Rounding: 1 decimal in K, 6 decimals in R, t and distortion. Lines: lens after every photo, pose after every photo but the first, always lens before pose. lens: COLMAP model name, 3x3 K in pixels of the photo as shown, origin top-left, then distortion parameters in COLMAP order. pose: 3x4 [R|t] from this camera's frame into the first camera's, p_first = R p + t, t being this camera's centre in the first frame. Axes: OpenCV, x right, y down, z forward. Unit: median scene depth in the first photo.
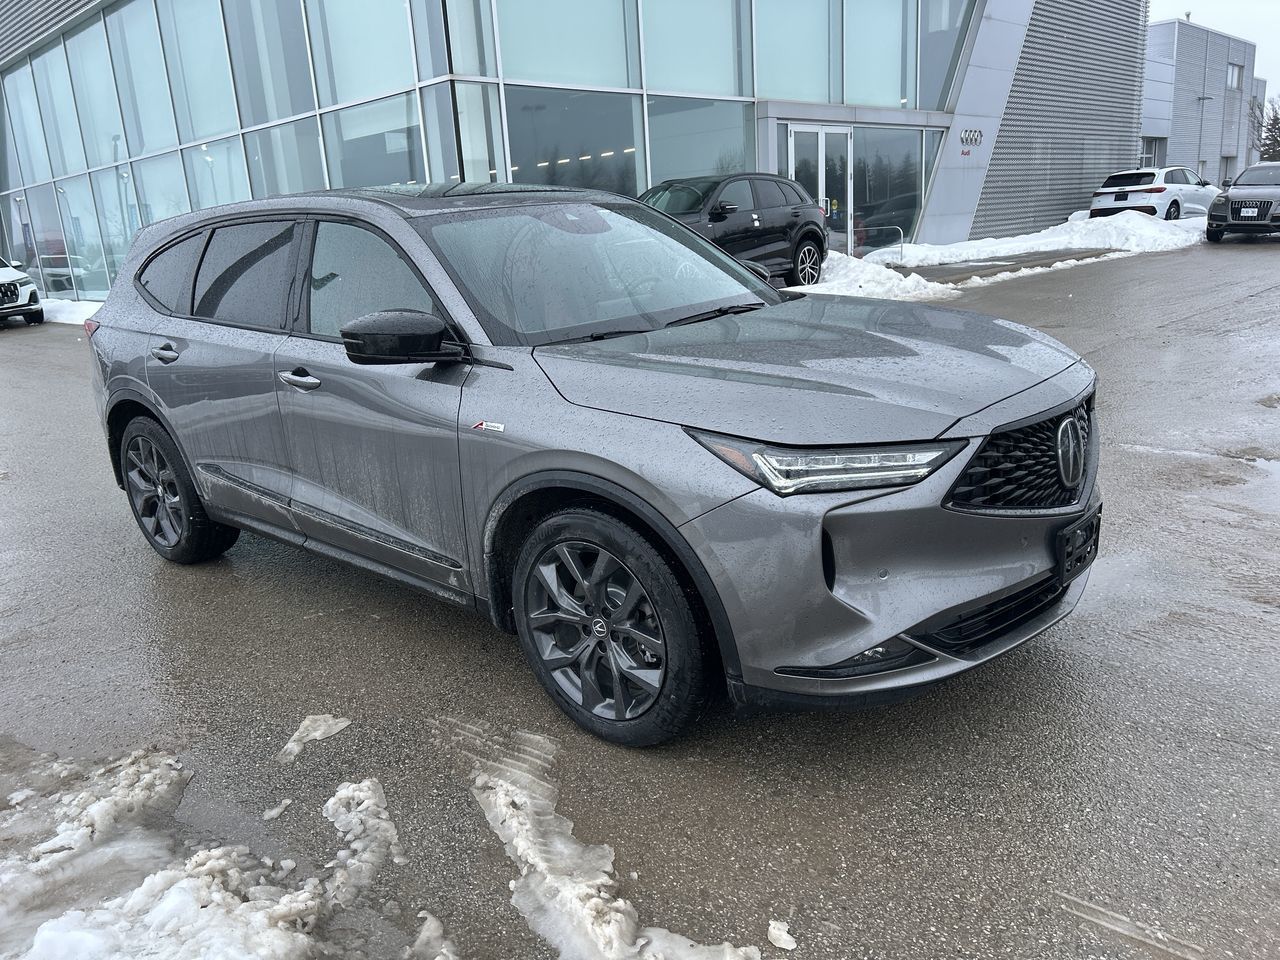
lens RADIAL K [[962.4, 0, 635.2], [0, 962.4, 472.3], [0, 0, 1]] dist [0.059404, -0.063454]
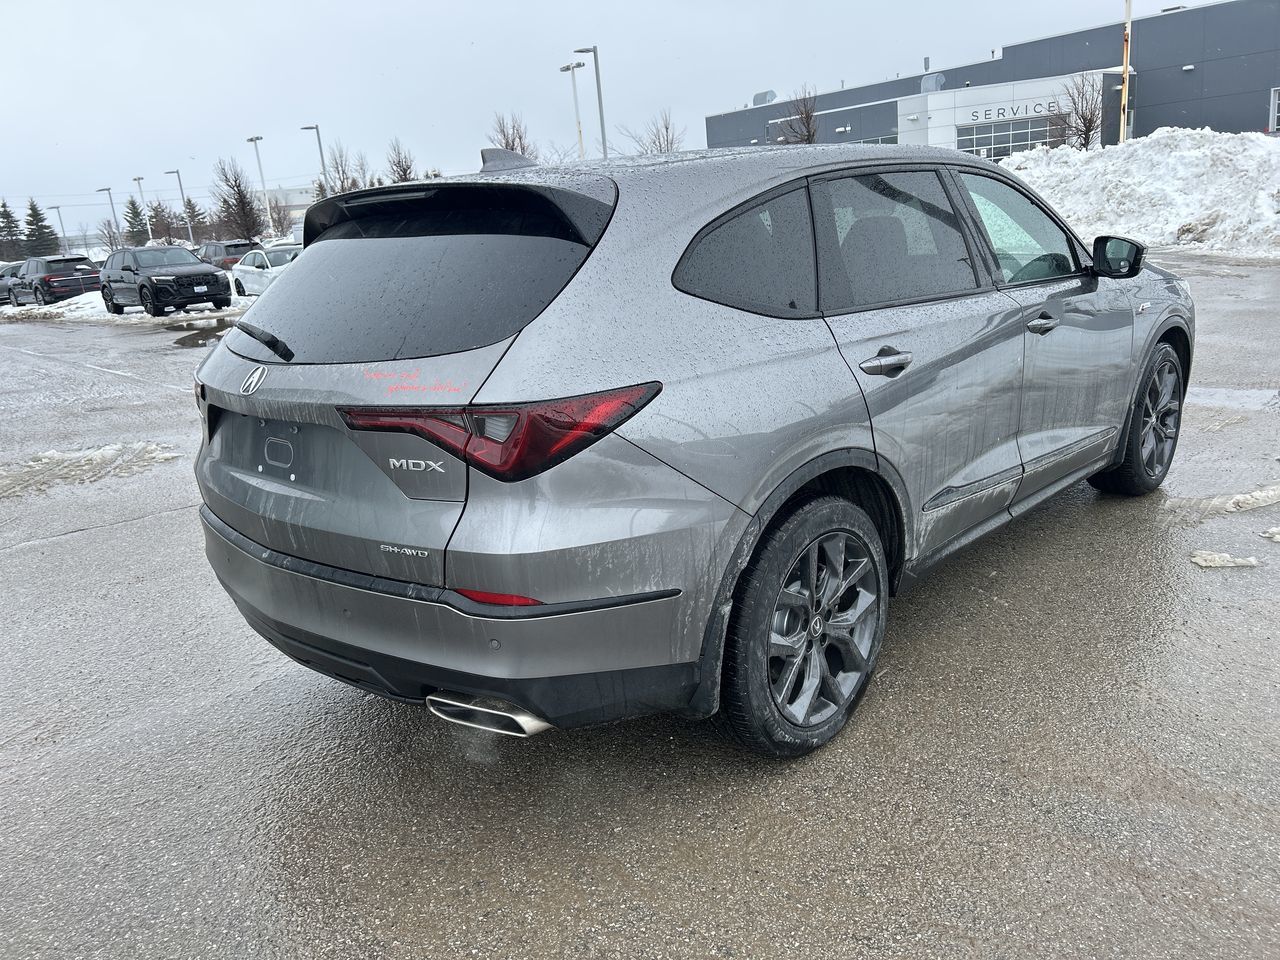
lens RADIAL K [[962.4, 0, 635.2], [0, 962.4, 472.3], [0, 0, 1]] dist [0.059404, -0.063454]
pose [[0.052847, -0.201602, 0.978041, -1.730018], [0.331877, 0.927285, 0.173207, -0.336742], [-0.941841, 0.315436, 0.115911, 1.678656]]
